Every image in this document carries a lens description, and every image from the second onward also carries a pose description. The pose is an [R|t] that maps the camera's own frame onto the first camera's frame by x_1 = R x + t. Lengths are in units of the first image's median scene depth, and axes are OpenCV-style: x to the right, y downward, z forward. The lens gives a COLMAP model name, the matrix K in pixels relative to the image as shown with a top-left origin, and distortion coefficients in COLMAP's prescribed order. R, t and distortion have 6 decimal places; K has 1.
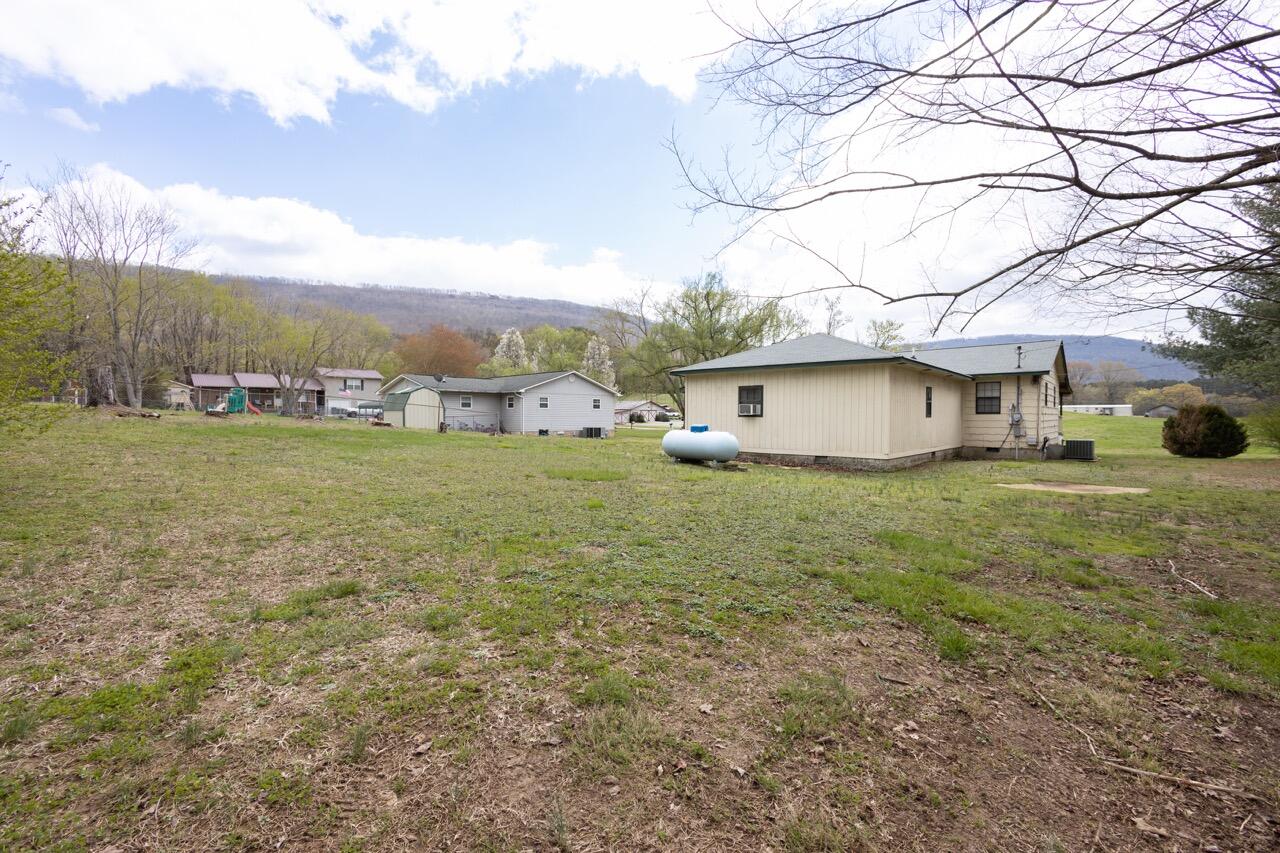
lens RADIAL K [[539.2, 0, 640.2], [0, 539.2, 428.9], [0, 0, 1]] dist [-0.006964, 0.000174]
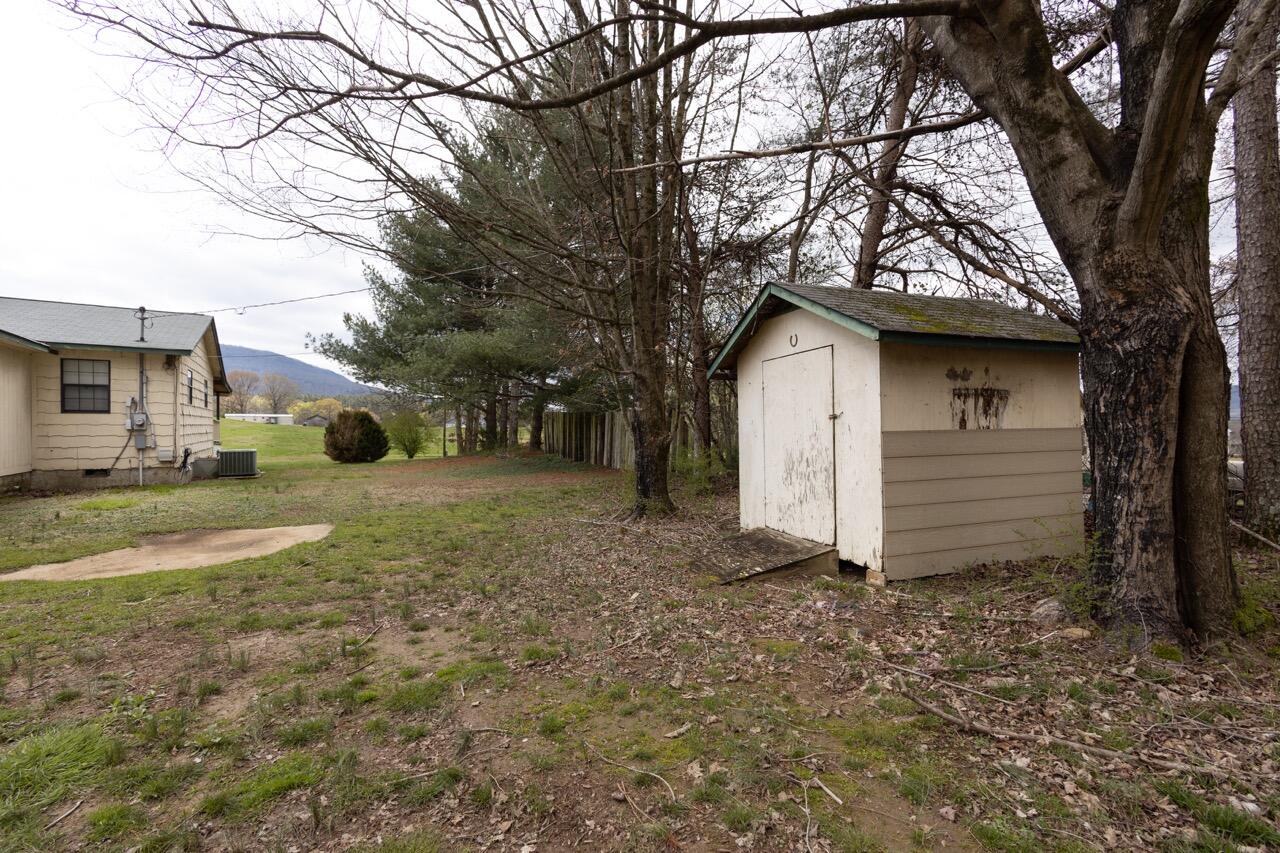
lens RADIAL K [[539.2, 0, 640.2], [0, 539.2, 428.9], [0, 0, 1]] dist [-0.006964, 0.000174]
pose [[0.252239, -0.001782, 0.967663, 0.228358], [0.017486, 0.999843, -0.002717, 0.001864], [-0.967507, 0.017606, 0.252231, 0.258965]]
